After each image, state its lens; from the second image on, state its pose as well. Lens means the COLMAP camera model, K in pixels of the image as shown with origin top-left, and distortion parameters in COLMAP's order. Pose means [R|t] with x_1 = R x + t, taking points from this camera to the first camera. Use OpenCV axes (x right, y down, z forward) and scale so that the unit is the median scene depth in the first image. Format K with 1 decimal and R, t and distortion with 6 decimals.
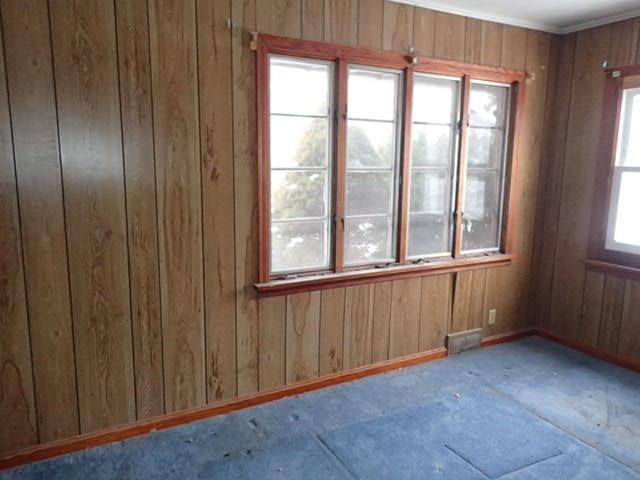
lens RADIAL K [[476.7, 0, 320.0], [0, 476.7, 238.7], [0, 0, 1]] dist [0.002742, 0.003446]
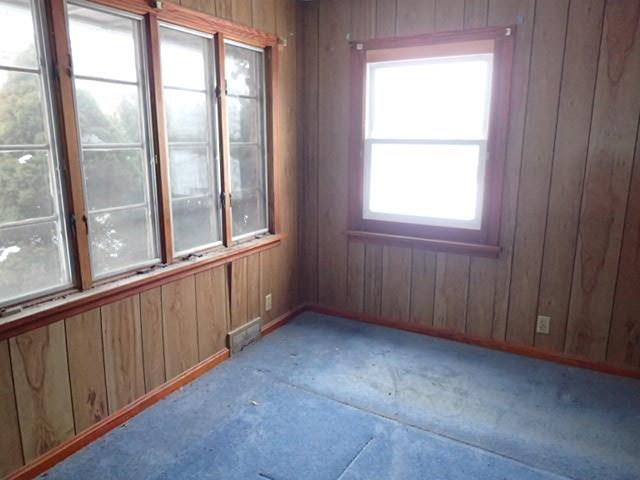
lens RADIAL K [[476.7, 0, 321.2], [0, 476.7, 238.6], [0, 0, 1]] dist [0.002742, 0.003446]
pose [[0.846897, -0.121890, 0.517598, -0.024391], [0.095215, 0.992403, 0.077911, -0.027414], [-0.523163, -0.016700, 0.852069, 0.173939]]
